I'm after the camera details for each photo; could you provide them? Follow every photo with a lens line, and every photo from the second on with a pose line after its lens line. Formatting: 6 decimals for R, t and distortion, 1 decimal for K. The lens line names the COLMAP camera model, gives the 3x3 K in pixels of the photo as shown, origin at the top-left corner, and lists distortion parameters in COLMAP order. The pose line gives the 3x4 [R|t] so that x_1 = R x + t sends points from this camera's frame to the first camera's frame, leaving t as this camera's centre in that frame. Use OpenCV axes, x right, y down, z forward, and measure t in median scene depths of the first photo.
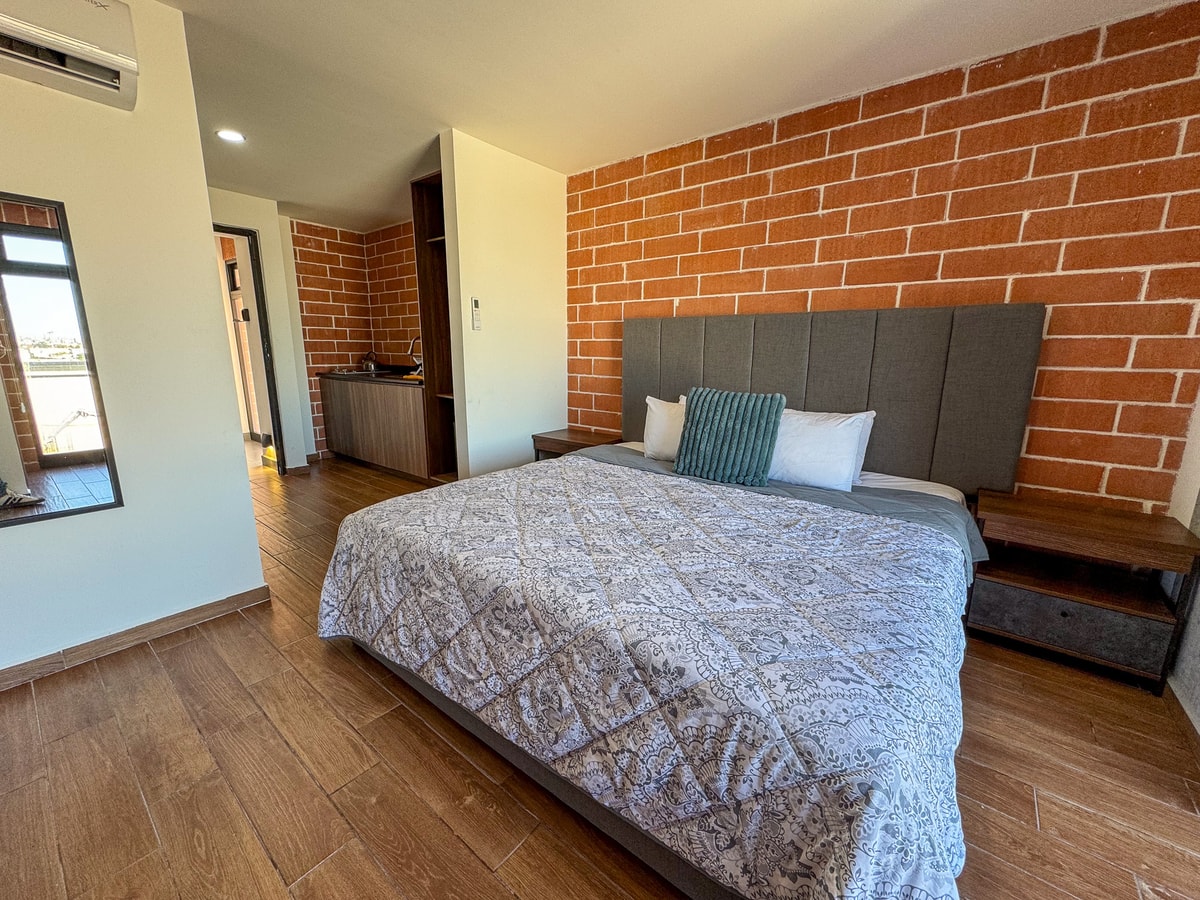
lens RADIAL K [[477.7, 0, 599.7], [0, 477.7, 449.0], [0, 0, 1]] dist [-0.003142, 0.000710]
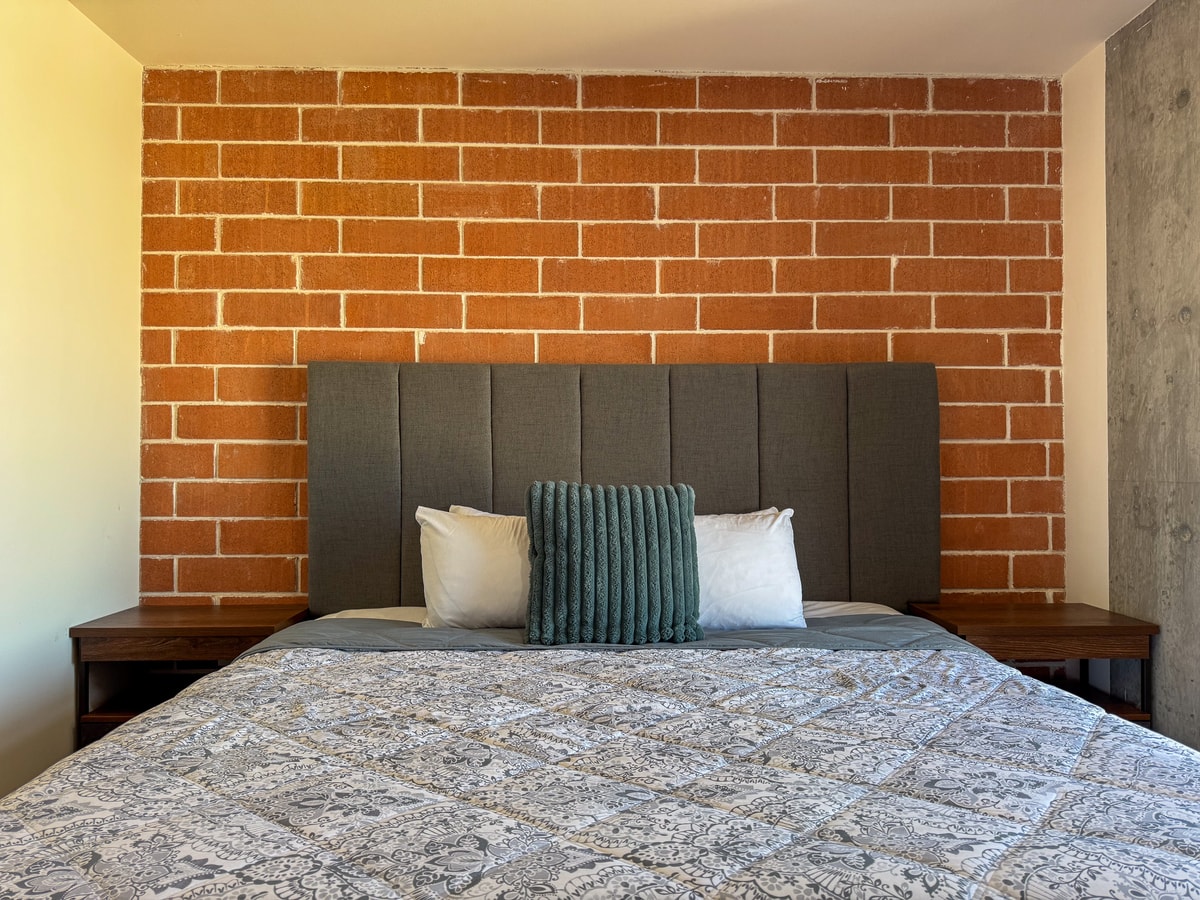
lens RADIAL K [[847.9, 0, 599.8], [0, 847.9, 453.0], [0, 0, 1]] dist [0.042689, -0.048902]
pose [[0.771516, -0.002360, 0.636205, -0.367984], [0.136461, 0.977333, -0.161859, 0.005316], [-0.621402, 0.211694, 0.754351, 0.221795]]
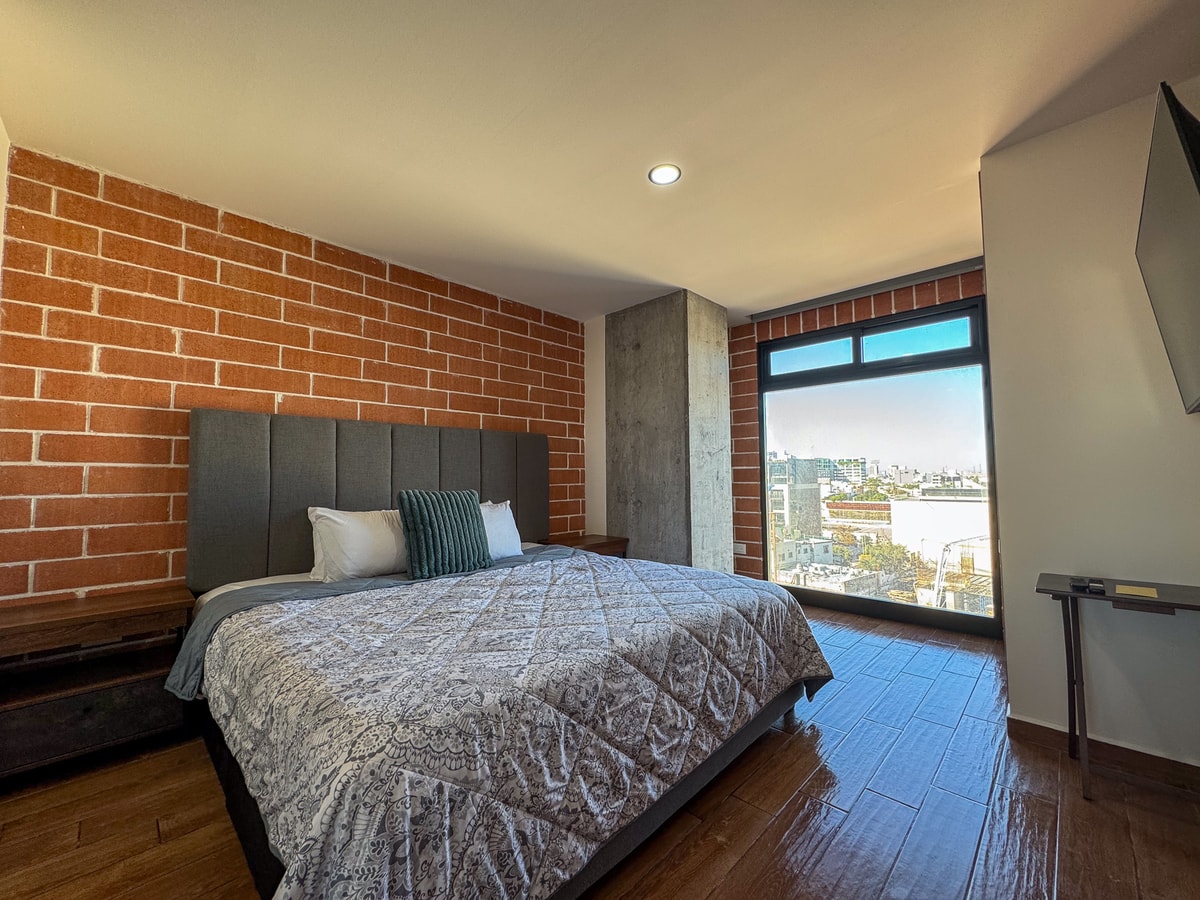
lens RADIAL K [[477.7, 0, 596.7], [0, 477.7, 450.3], [0, 0, 1]] dist [-0.003142, 0.000710]
pose [[0.112825, 0.045201, 0.992586, -0.743361], [0.209112, 0.975511, -0.068193, -0.060049], [-0.971361, 0.215255, 0.100610, 0.507504]]
